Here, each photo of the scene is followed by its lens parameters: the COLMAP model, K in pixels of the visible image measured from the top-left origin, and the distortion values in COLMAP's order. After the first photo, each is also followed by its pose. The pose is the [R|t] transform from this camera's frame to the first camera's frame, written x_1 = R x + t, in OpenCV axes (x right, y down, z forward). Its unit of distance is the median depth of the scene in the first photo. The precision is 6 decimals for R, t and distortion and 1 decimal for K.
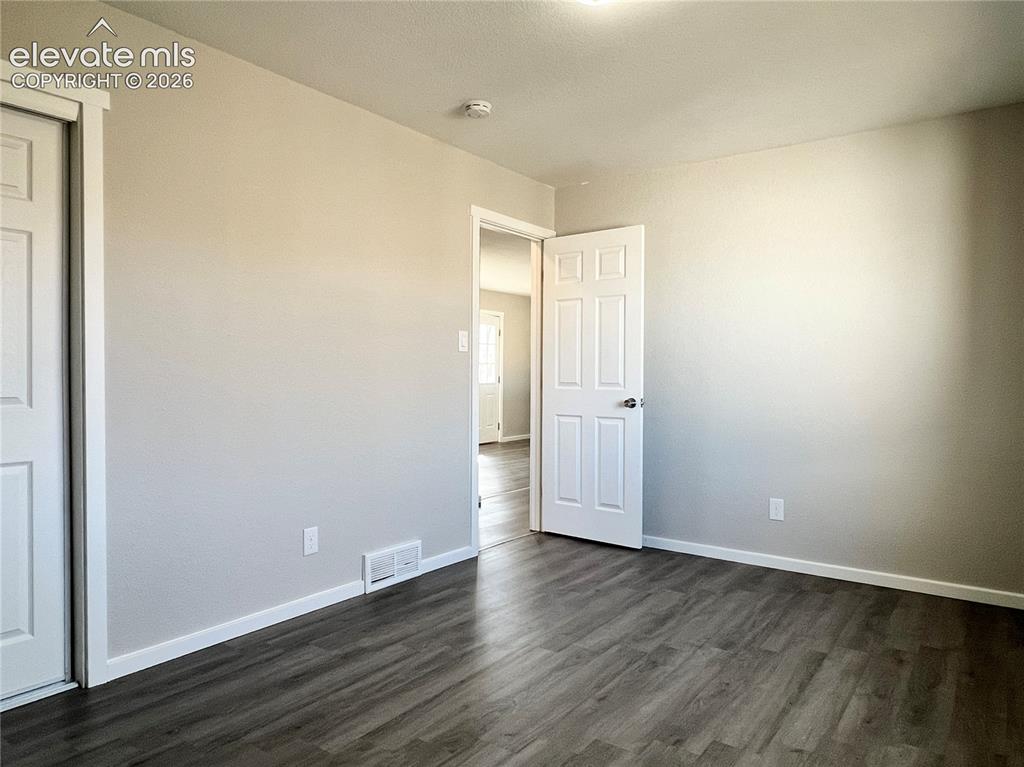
lens RADIAL K [[704.7, 0, 522.8], [0, 704.7, 387.5], [0, 0, 1]] dist [-0.000595, 0.044943]
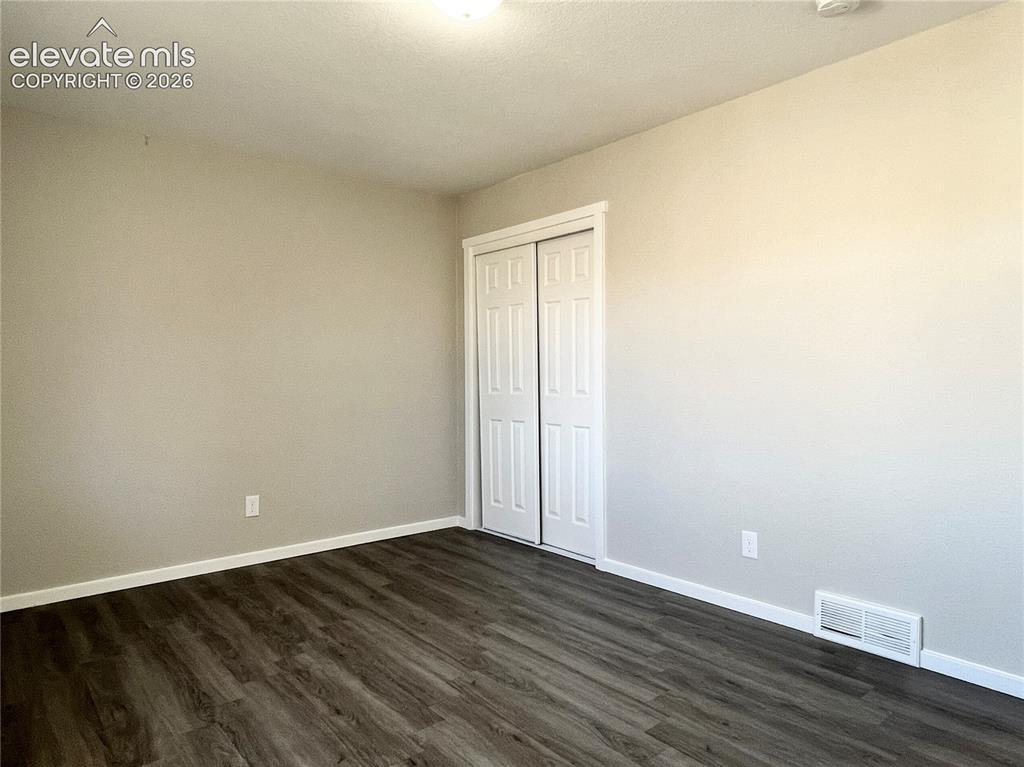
lens RADIAL K [[680.9, 0, 512.0], [0, 680.9, 383.5], [0, 0, 1]] dist [0.003337, 0.000432]
pose [[-0.293026, 0.006032, -0.956085, 0.890897], [-0.011752, 0.999882, 0.009911, -0.023377], [0.956032, 0.014140, -0.292921, 1.166023]]
